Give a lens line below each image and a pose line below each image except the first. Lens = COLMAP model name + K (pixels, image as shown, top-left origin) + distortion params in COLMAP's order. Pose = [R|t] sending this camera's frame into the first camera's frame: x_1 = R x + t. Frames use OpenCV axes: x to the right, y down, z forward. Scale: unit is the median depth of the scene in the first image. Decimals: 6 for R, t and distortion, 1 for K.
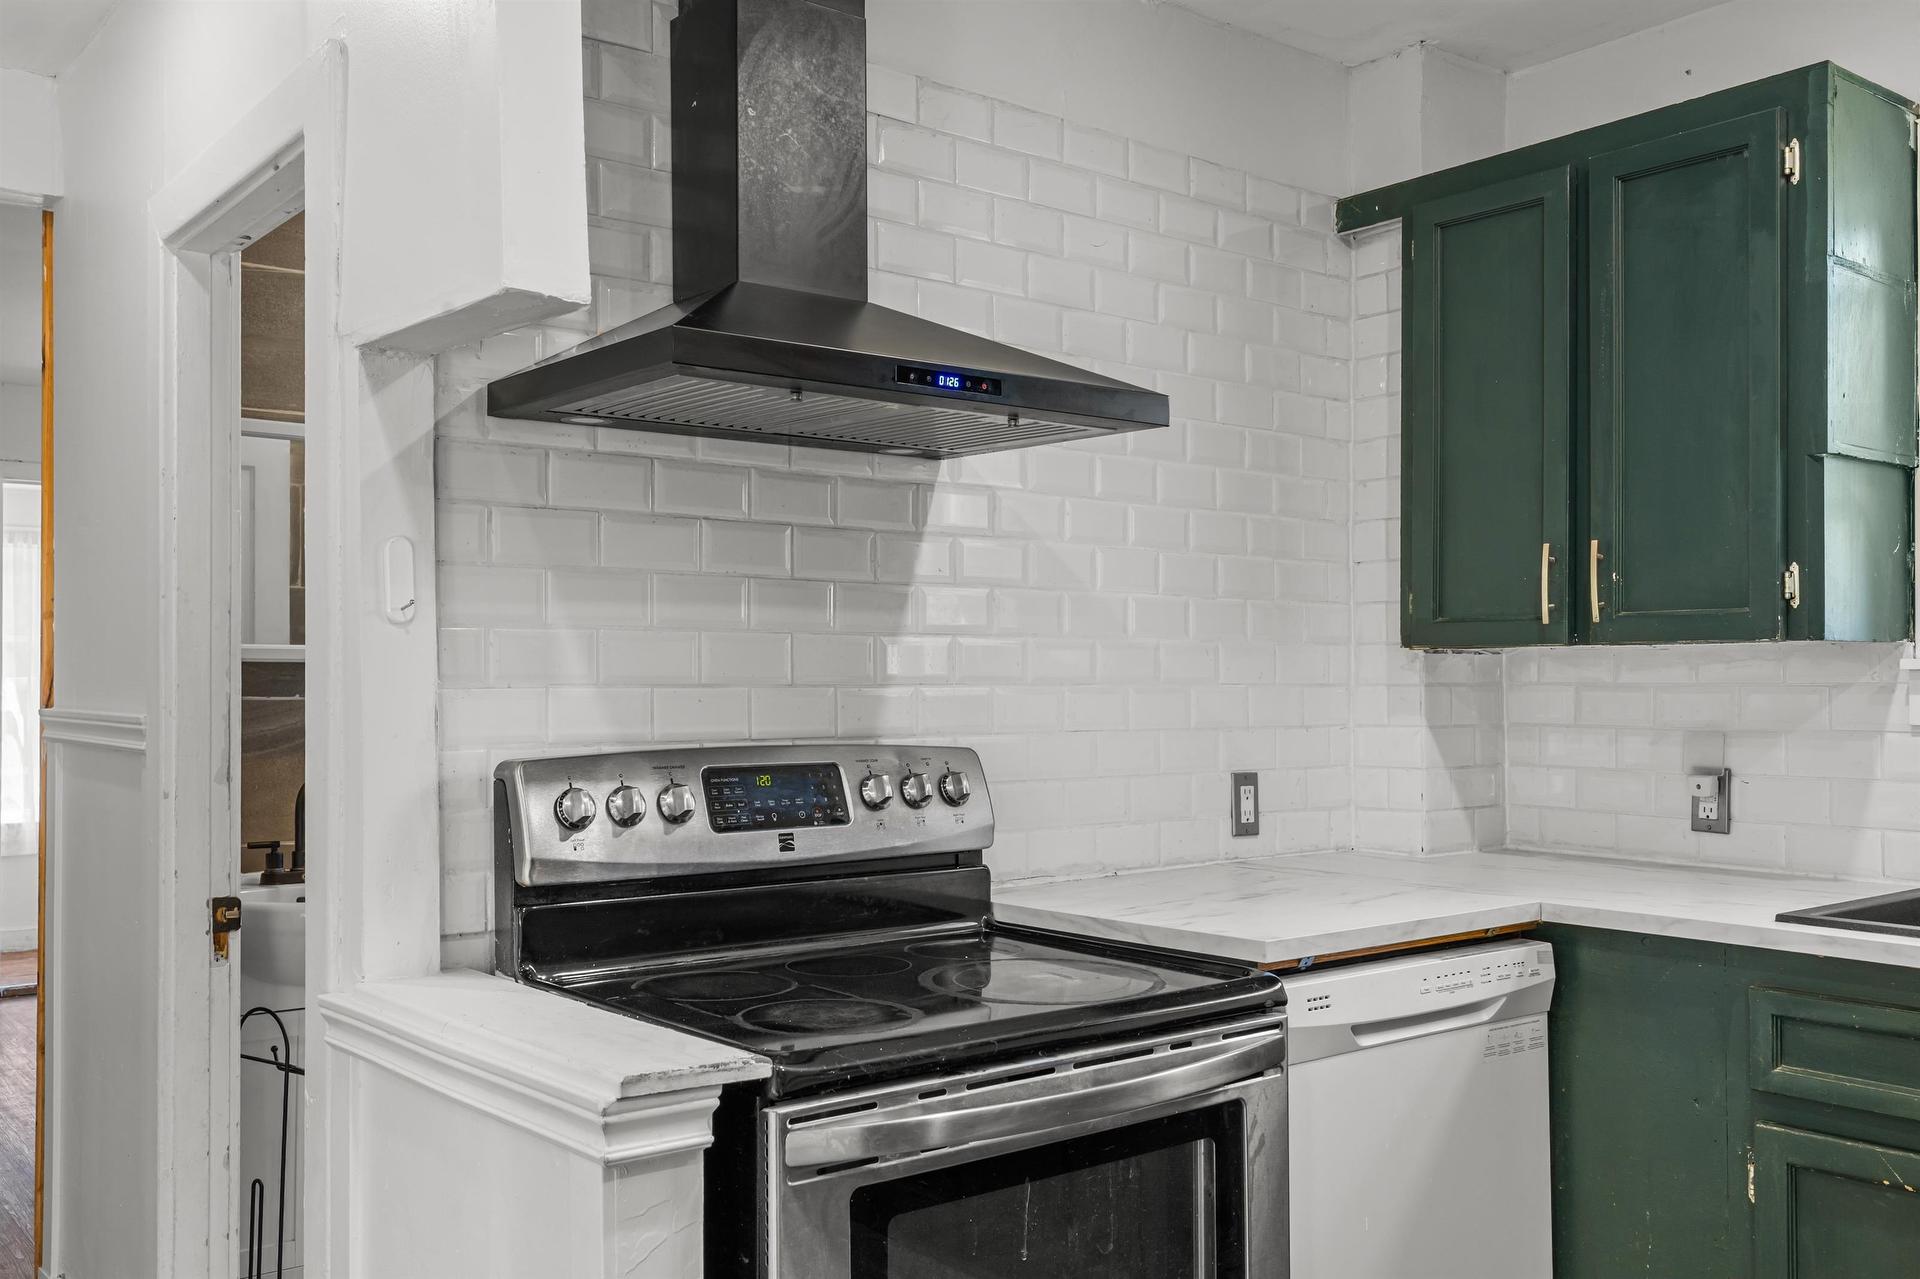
lens RADIAL K [[1669.0, 0, 953.5], [0, 1669.0, 670.4], [0, 0, 1]] dist [0.004932, 0.013499]
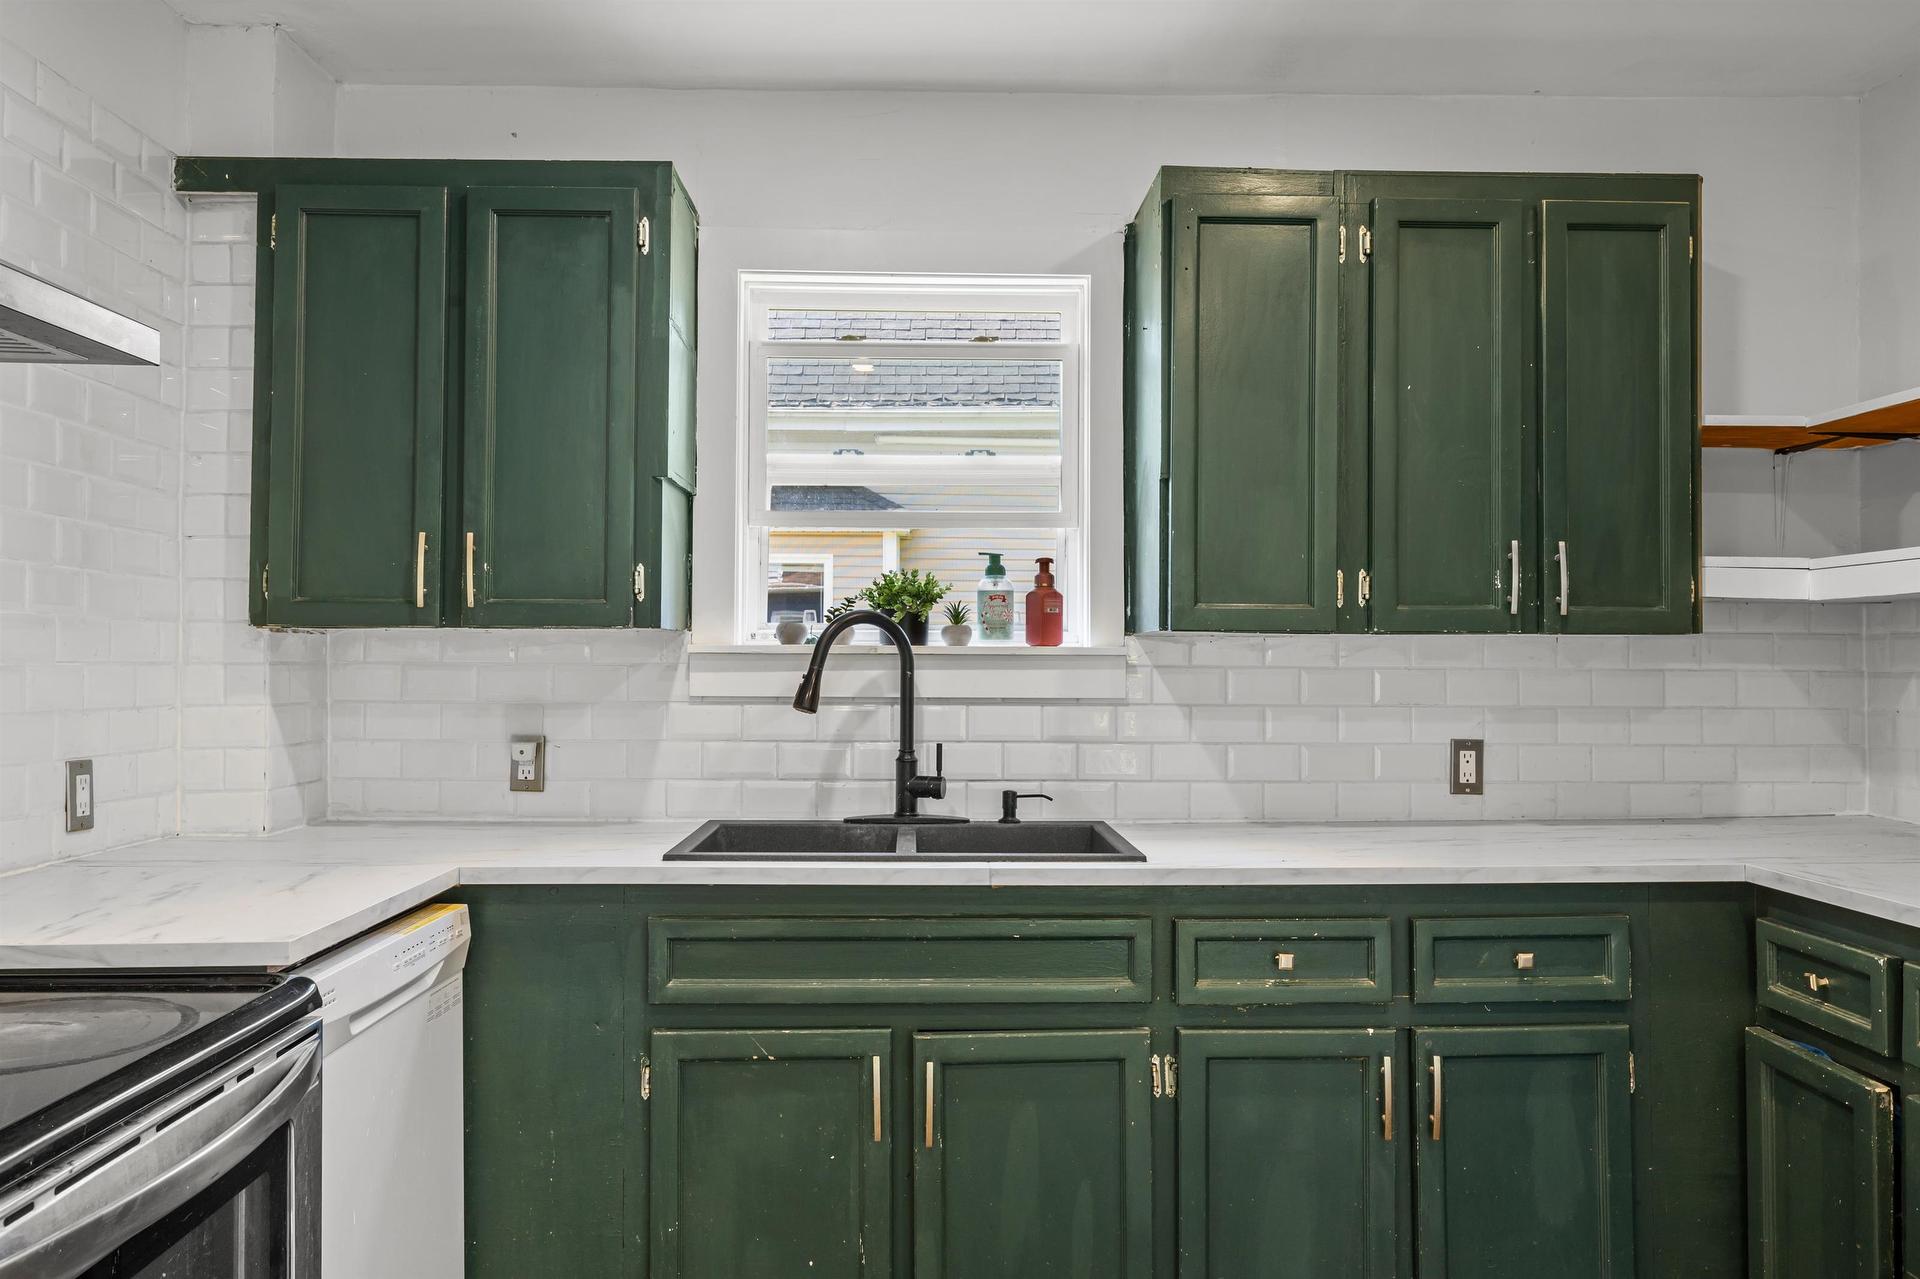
lens RADIAL K [[1424.7, 0, 950.8], [0, 1424.7, 639.2], [0, 0, 1]] dist [0.001488, 0.002524]
pose [[0.610020, 0.016470, 0.792215, -0.178266], [-0.010007, 0.999864, -0.013082, 0.001433], [-0.792323, 0.000053, 0.610102, 0.188690]]
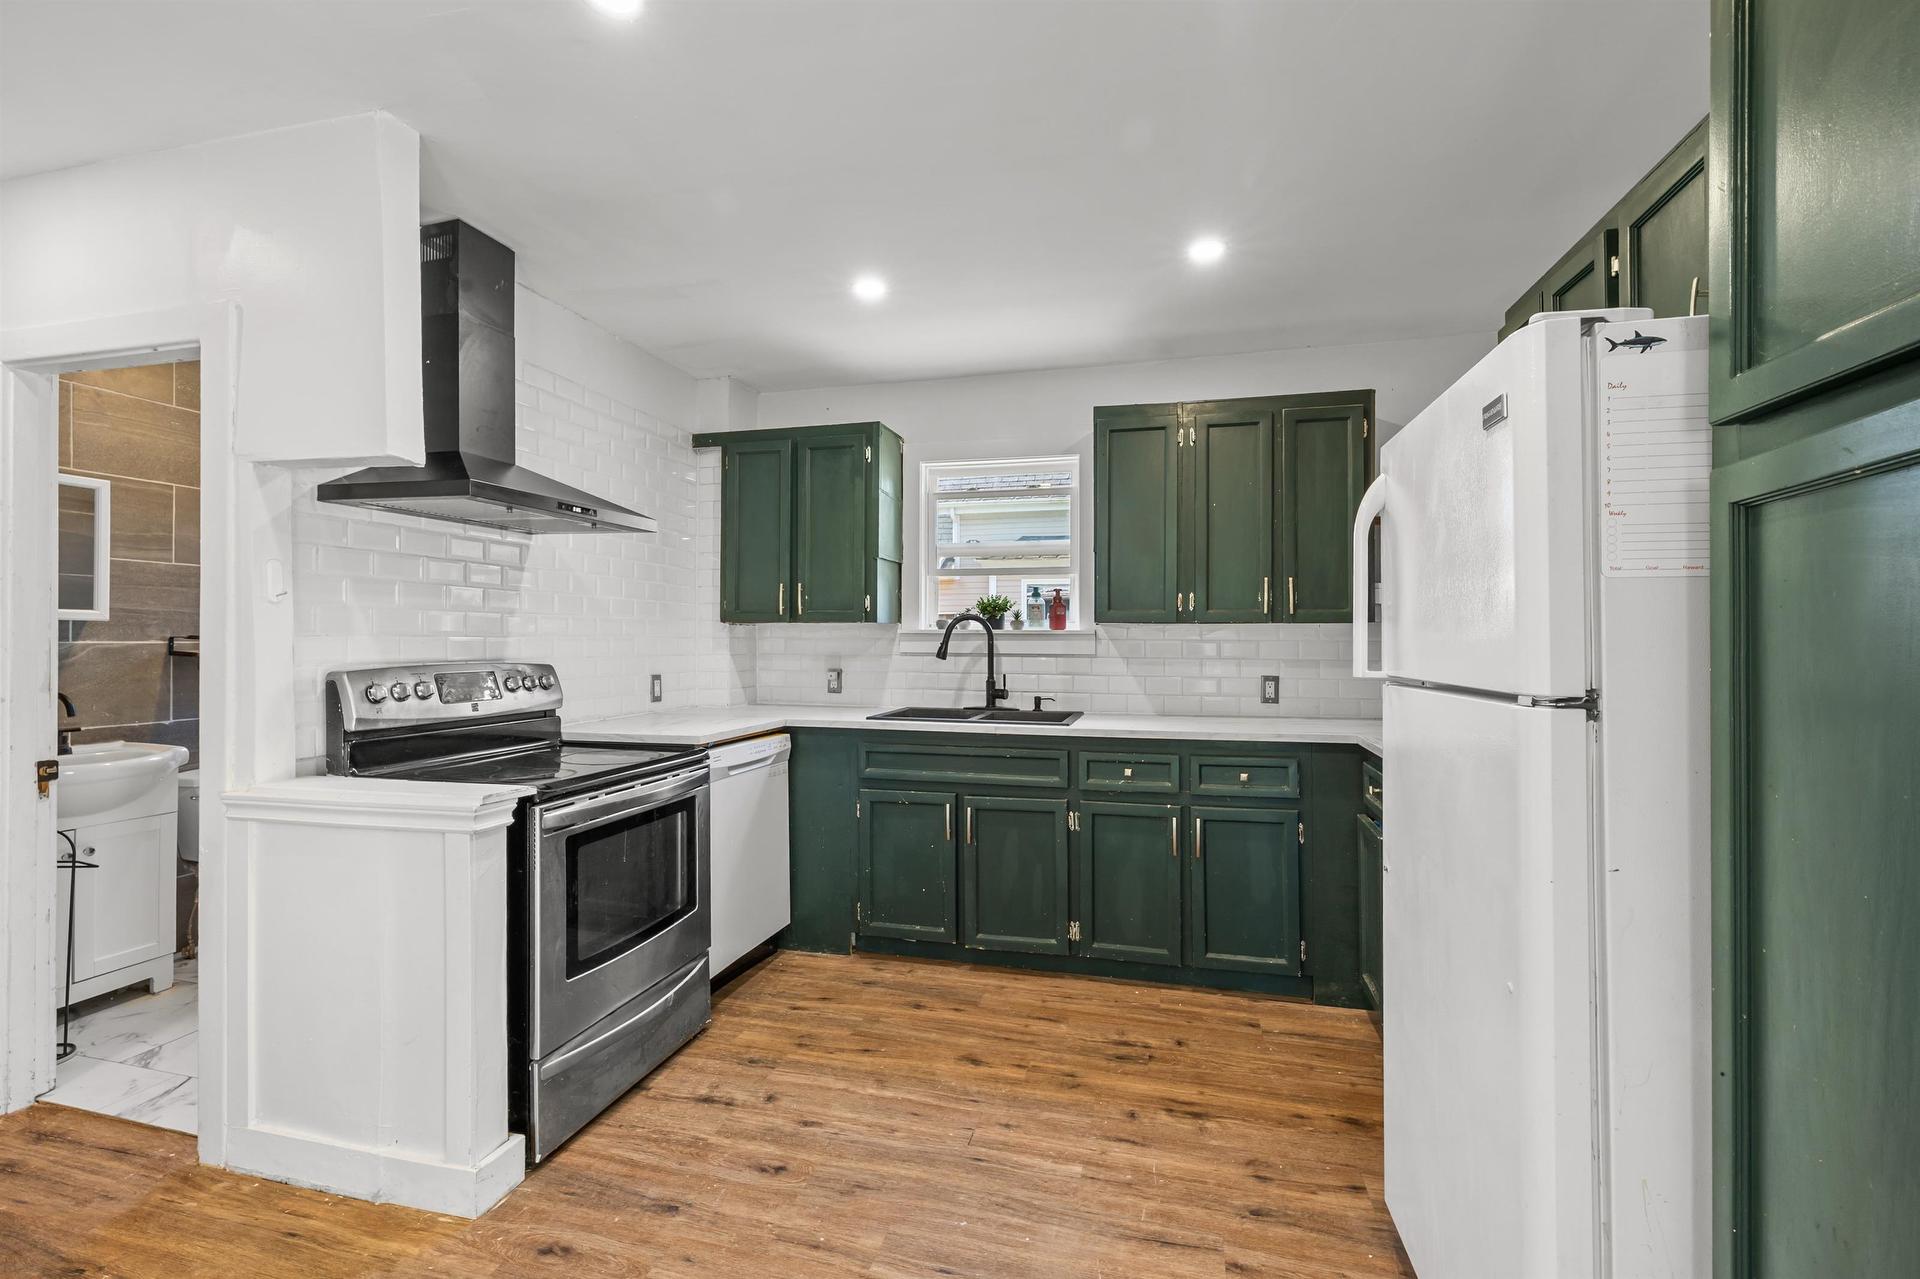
lens RADIAL K [[829.9, 0, 957.5], [0, 829.9, 642.4], [0, 0, 1]] dist [-0.000233, -0.000475]
pose [[0.803349, 0.002000, 0.595505, -0.214158], [-0.009196, 0.999917, 0.009047, 0.001757], [-0.595437, -0.012744, 0.803301, -0.223274]]
